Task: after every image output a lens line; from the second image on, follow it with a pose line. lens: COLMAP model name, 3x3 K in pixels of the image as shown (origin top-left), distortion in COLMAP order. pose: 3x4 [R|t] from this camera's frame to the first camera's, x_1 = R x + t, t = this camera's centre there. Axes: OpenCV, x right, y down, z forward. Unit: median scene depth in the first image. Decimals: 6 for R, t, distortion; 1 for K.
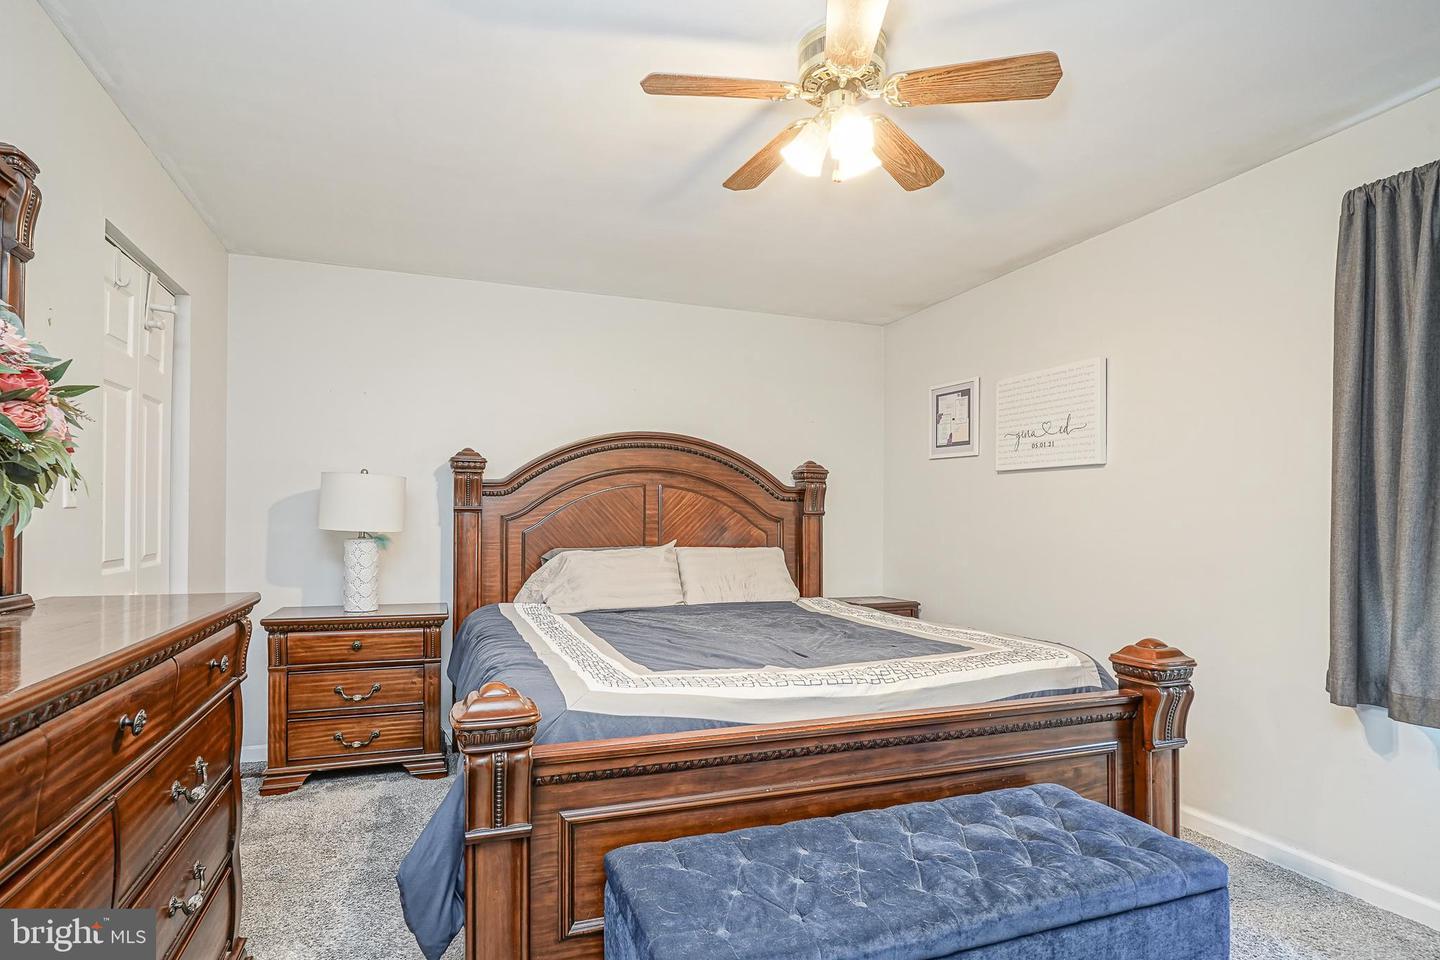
lens RADIAL K [[699.9, 0, 714.1], [0, 699.9, 484.9], [0, 0, 1]] dist [-0.009494, 0.004434]
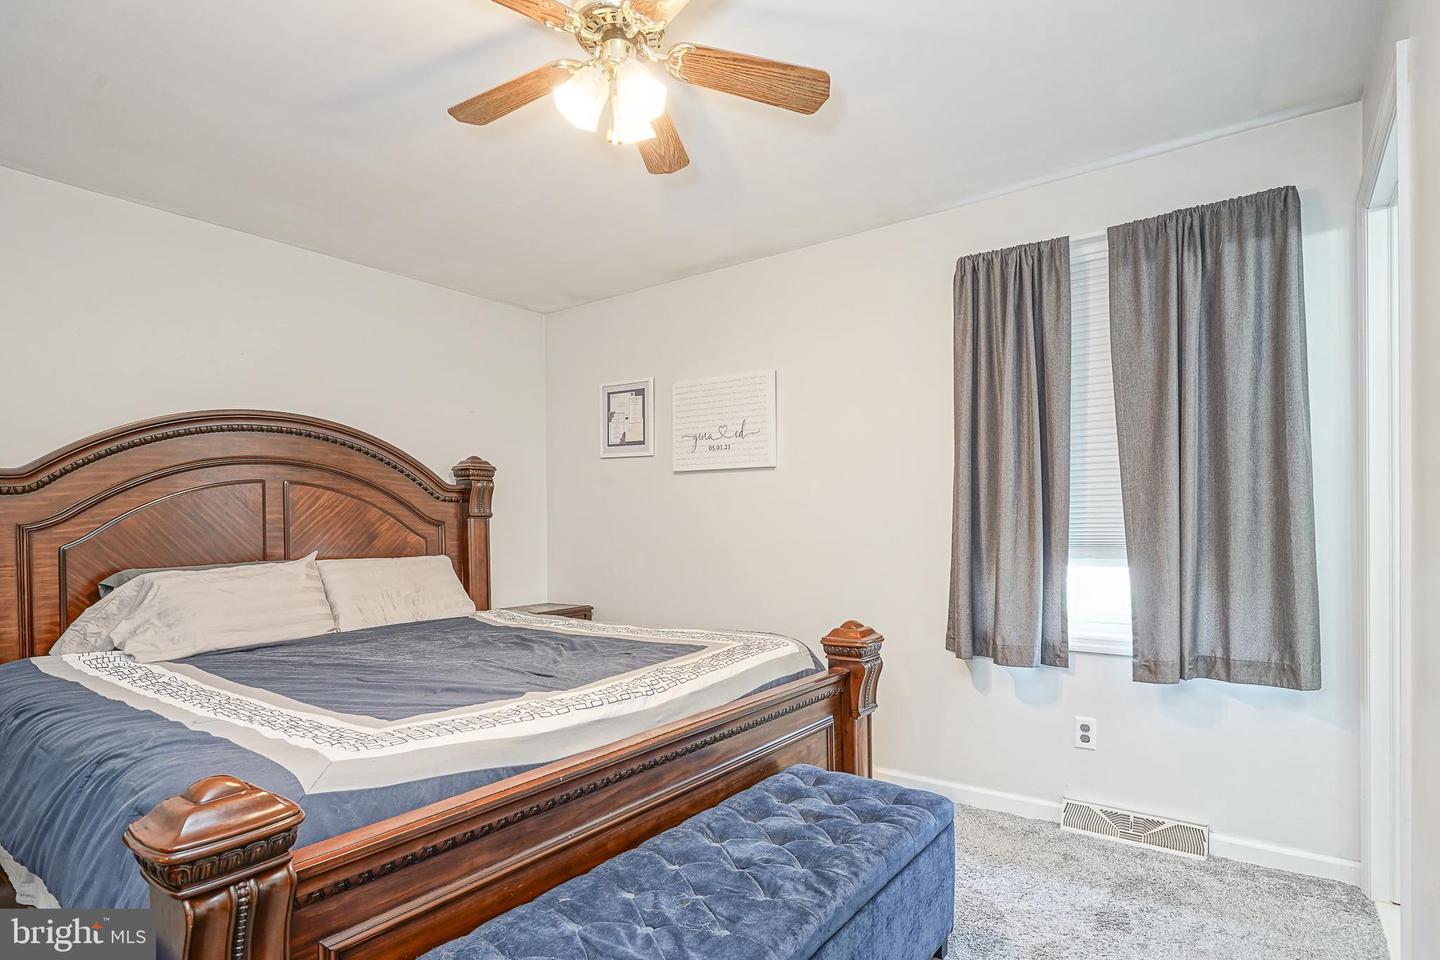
lens RADIAL K [[725.1, 0, 719.9], [0, 725.1, 500.9], [0, 0, 1]] dist [-0.003620, 0.000453]
pose [[0.840465, -0.001531, 0.541864, -0.200307], [-0.009777, 0.999790, 0.017991, 0.005588], [-0.541778, -0.020418, 0.840273, 0.129299]]
